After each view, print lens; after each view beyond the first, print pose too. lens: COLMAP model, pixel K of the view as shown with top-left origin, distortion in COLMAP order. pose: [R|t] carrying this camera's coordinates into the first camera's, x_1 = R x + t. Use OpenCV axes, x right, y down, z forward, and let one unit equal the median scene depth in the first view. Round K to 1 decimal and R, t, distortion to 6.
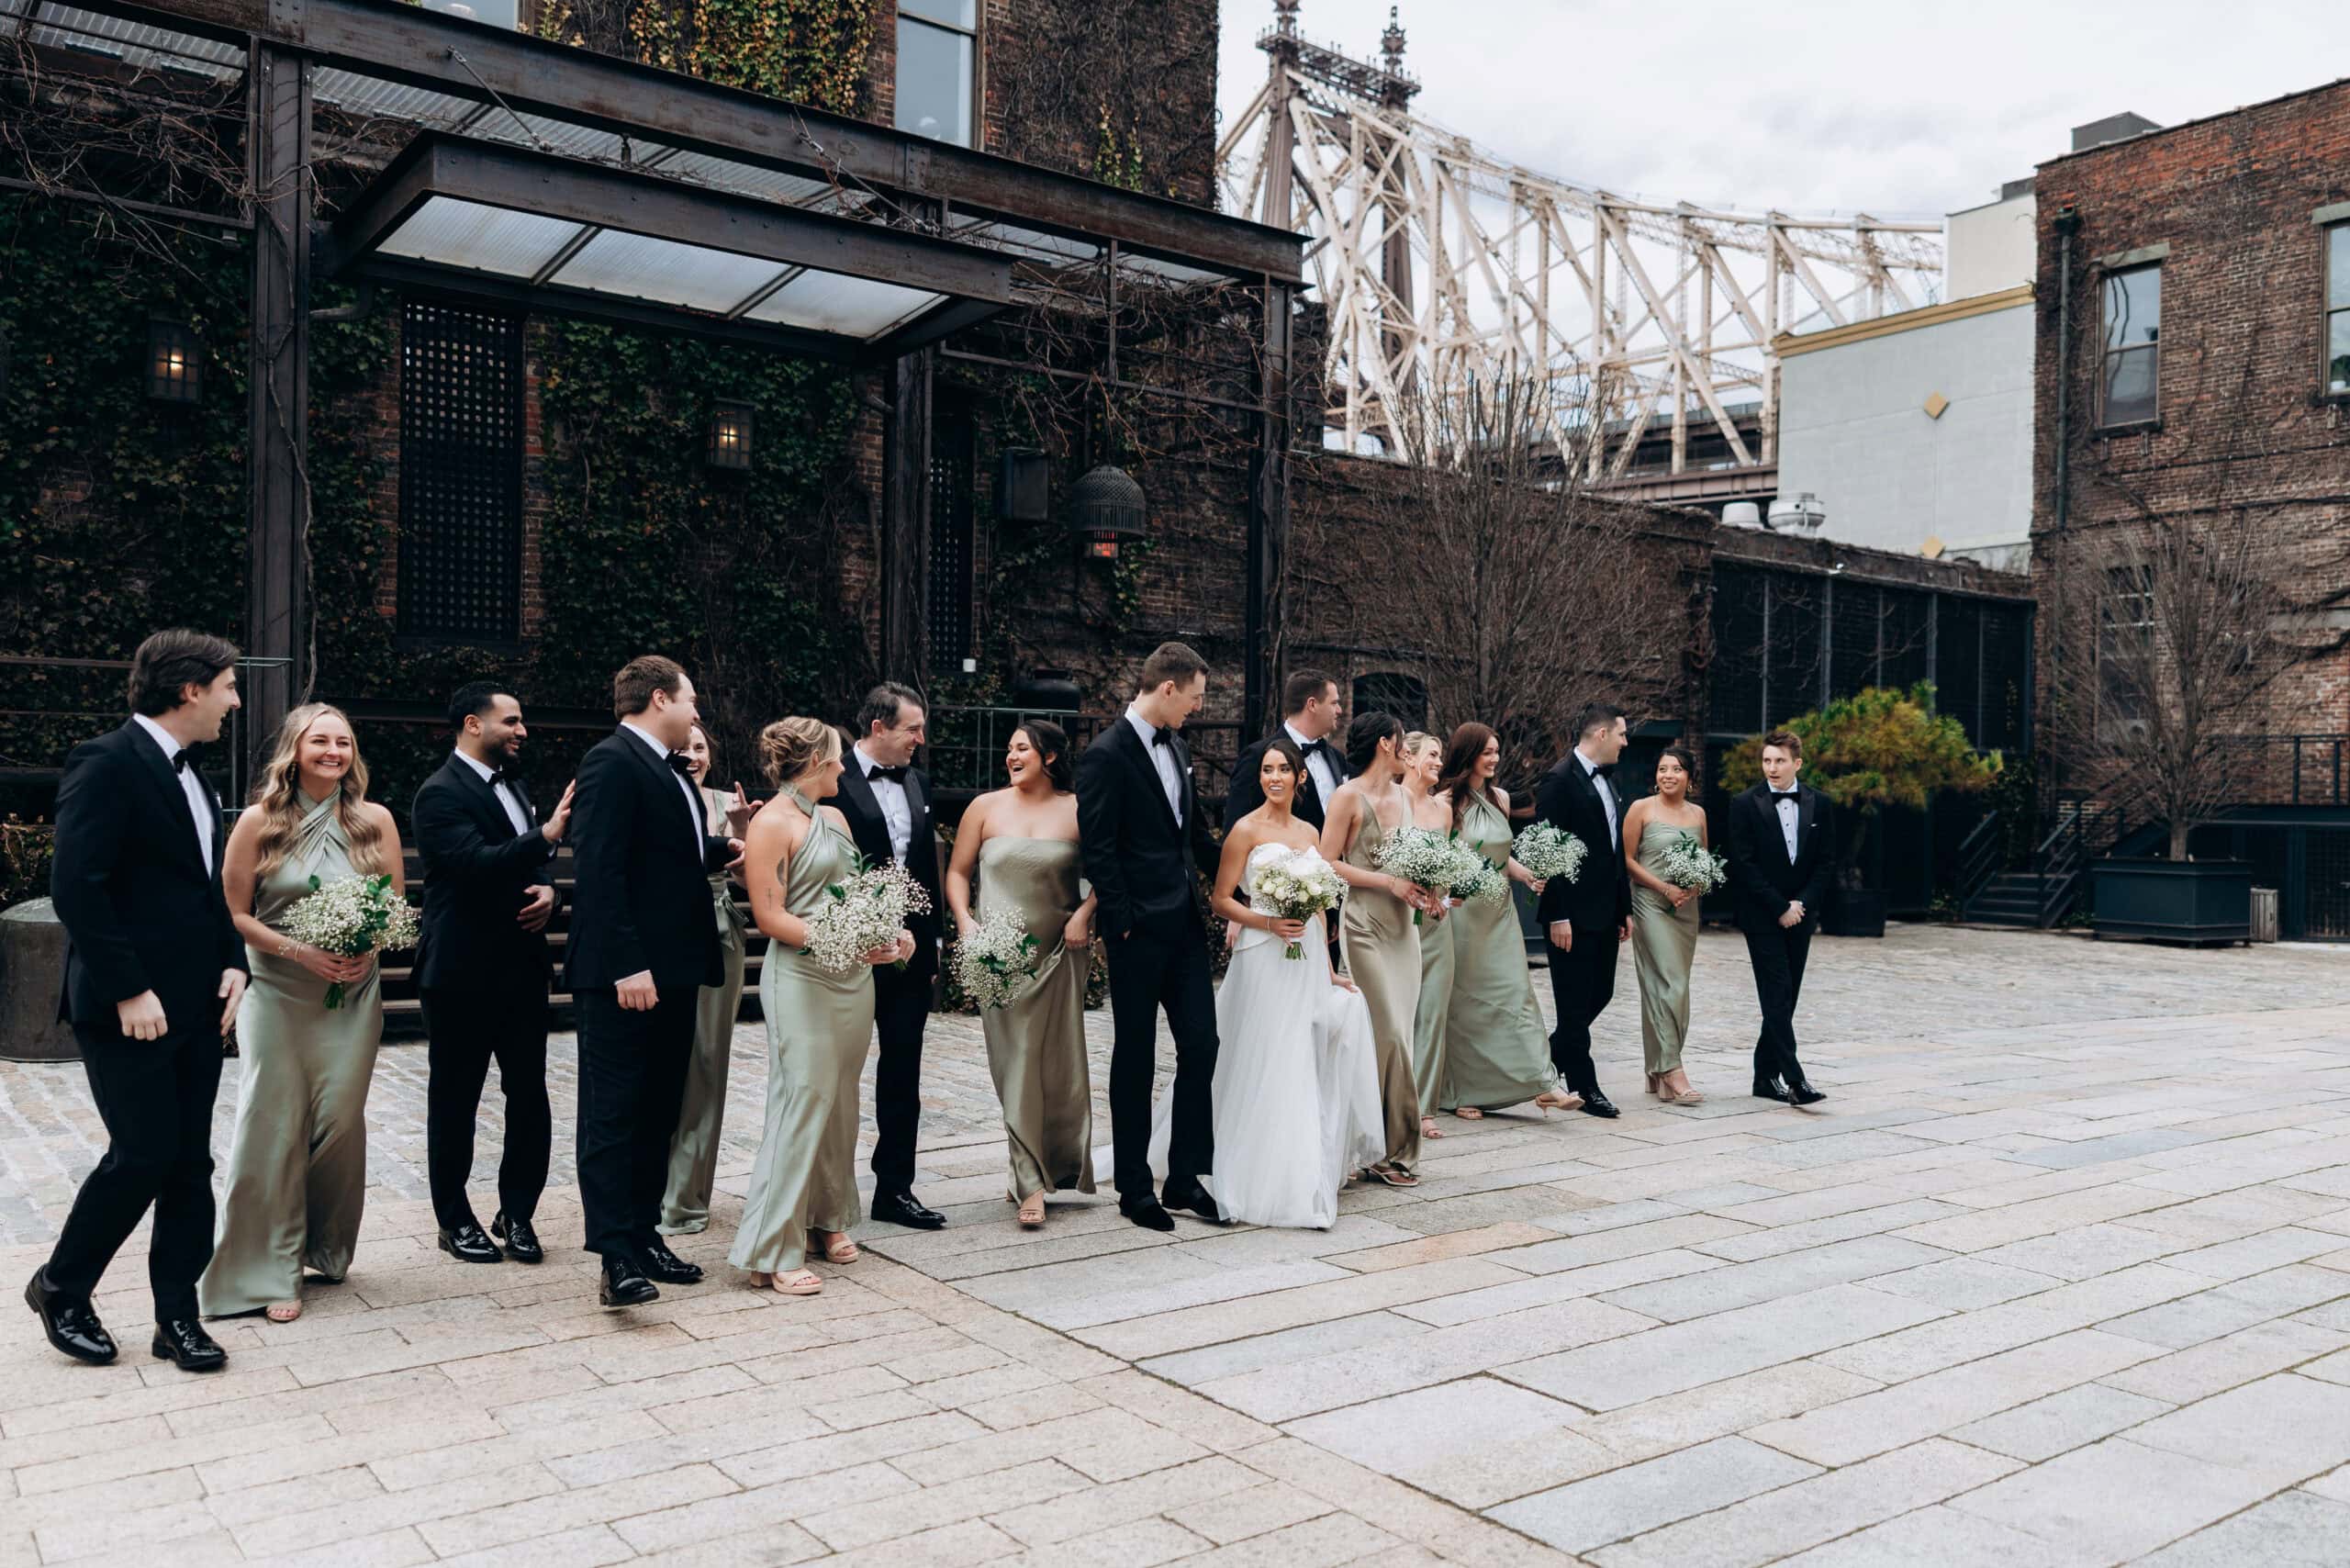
lens RADIAL K [[1869.4, 0, 1172.1], [0, 1869.4, 795.5], [0, 0, 1]] dist [0.006341, -0.015122]
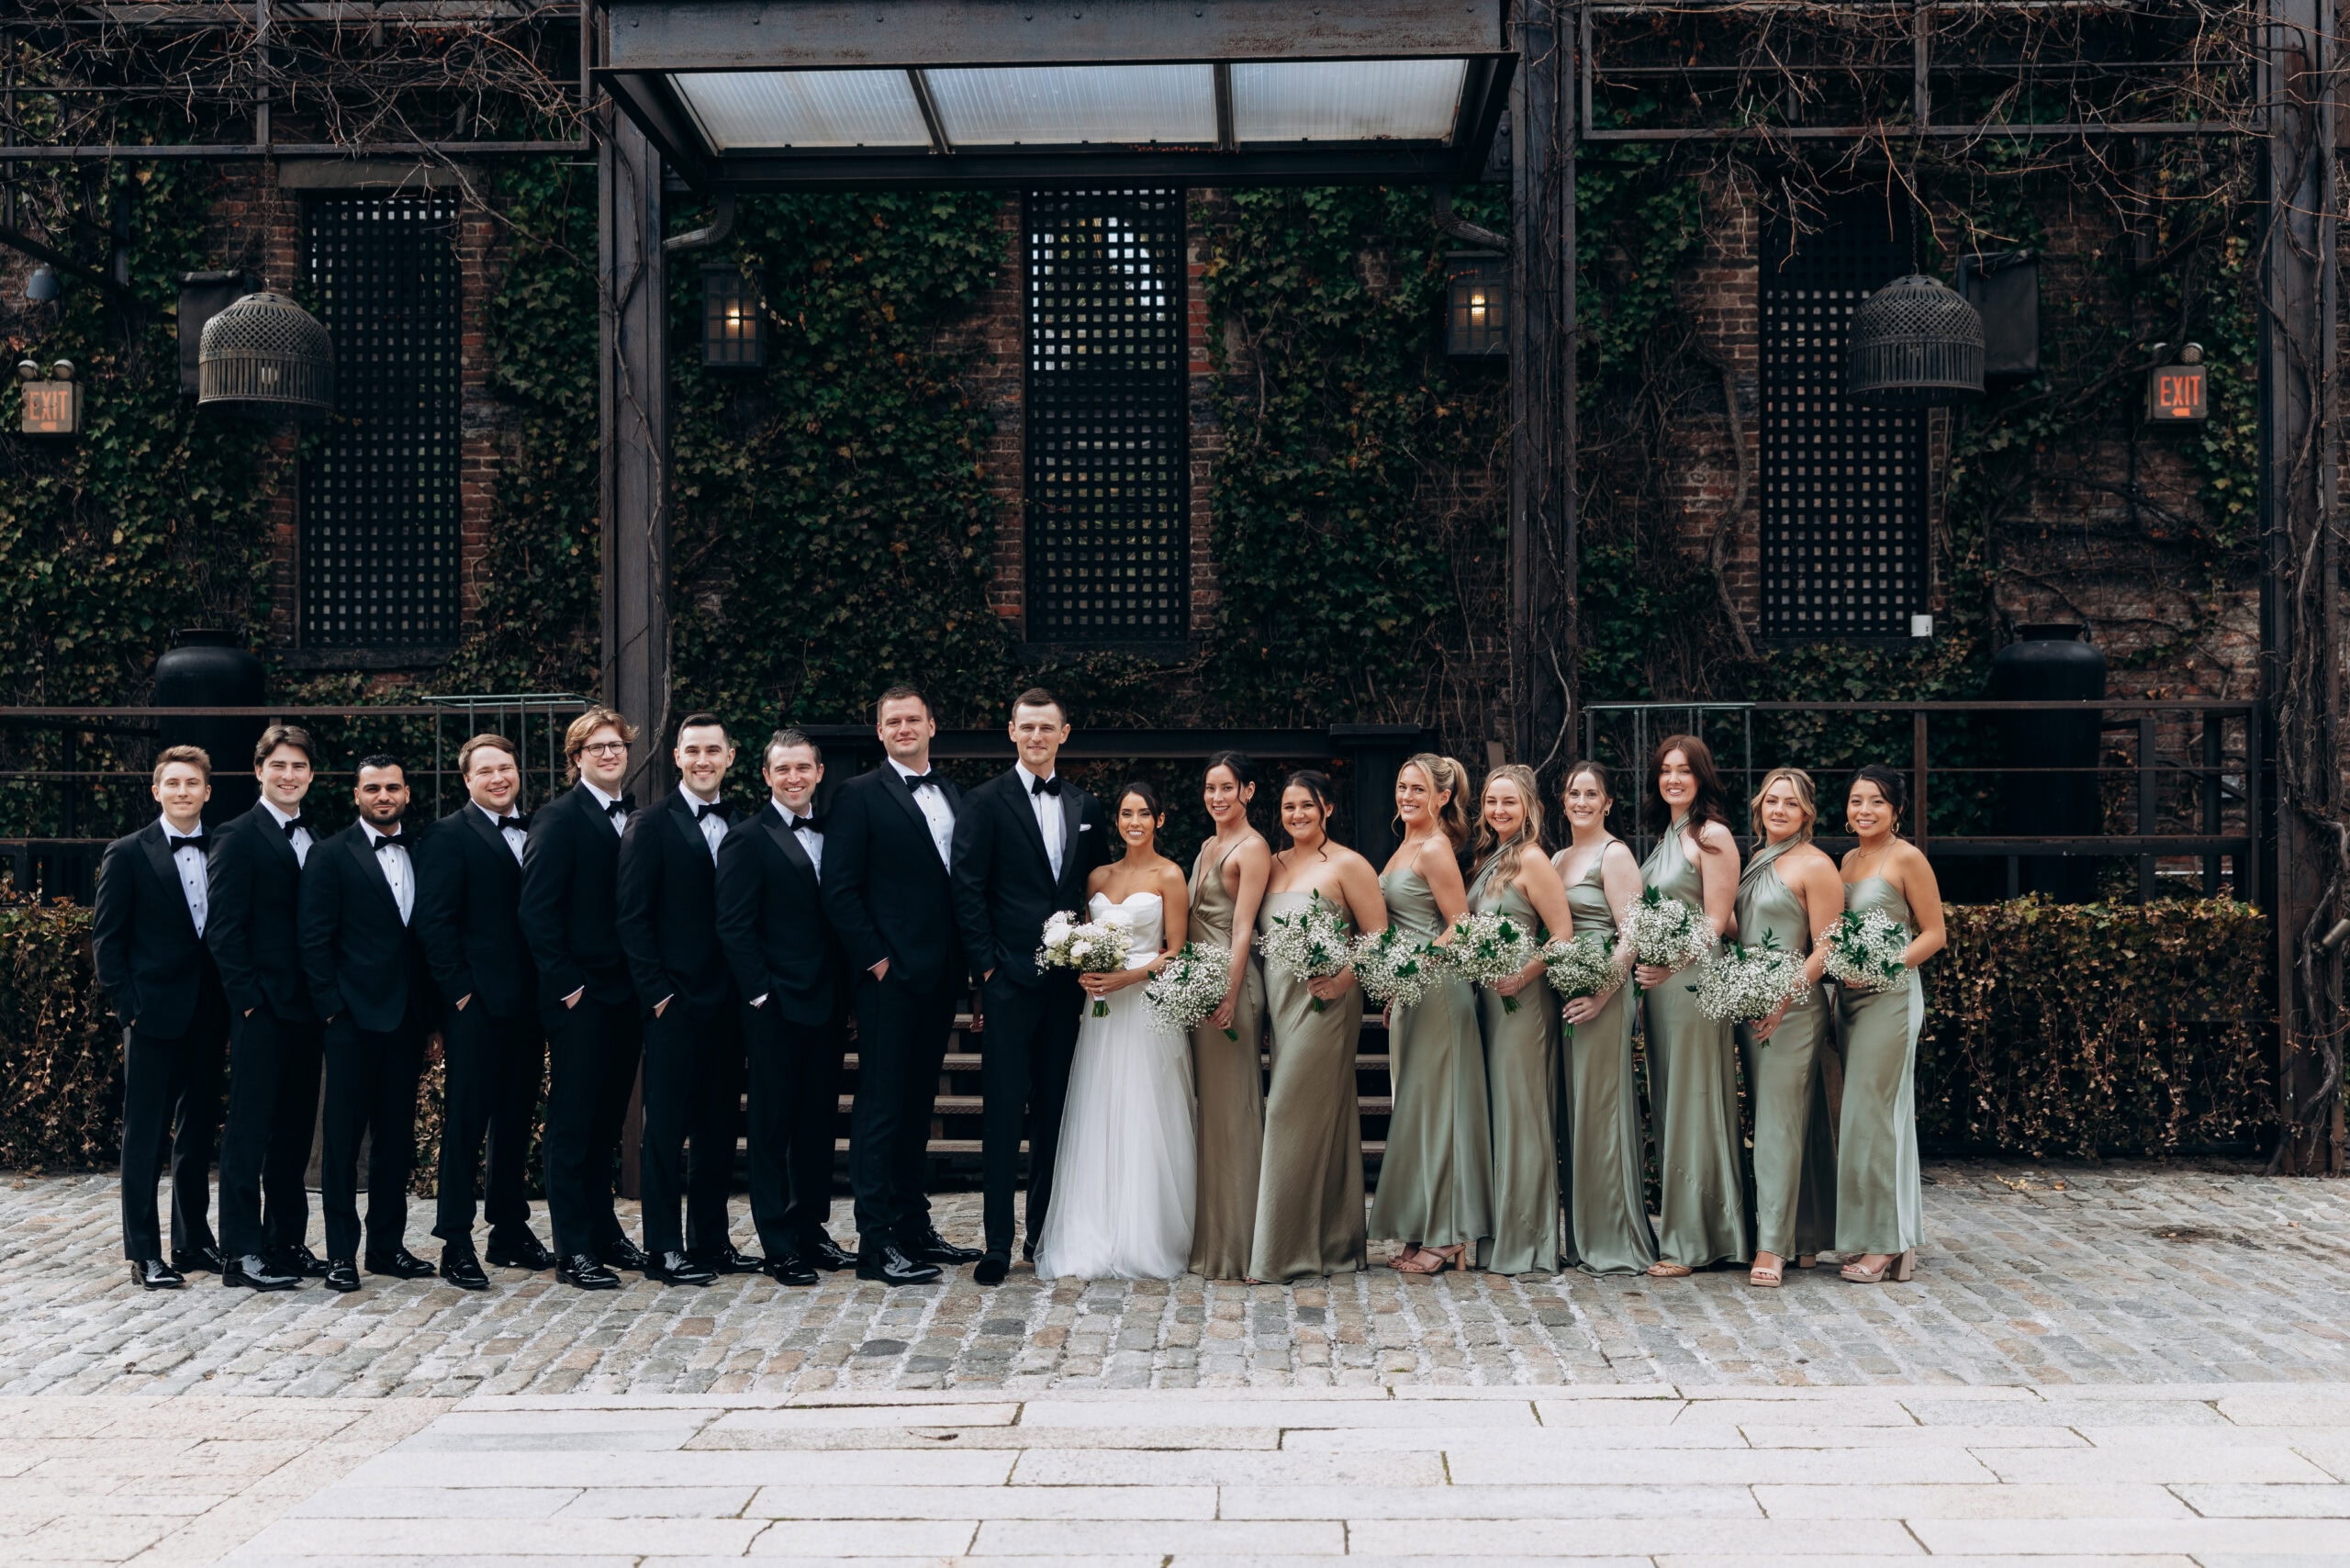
lens RADIAL K [[2832.2, 0, 1175.0], [0, 2832.2, 784.0], [0, 0, 1]] dist [0.015025, -0.040928]
pose [[0.783659, -0.031349, -0.620400, 0.166521], [0.019880, 0.999480, -0.025392, -0.000062], [0.620874, 0.007565, 0.783874, 0.083927]]
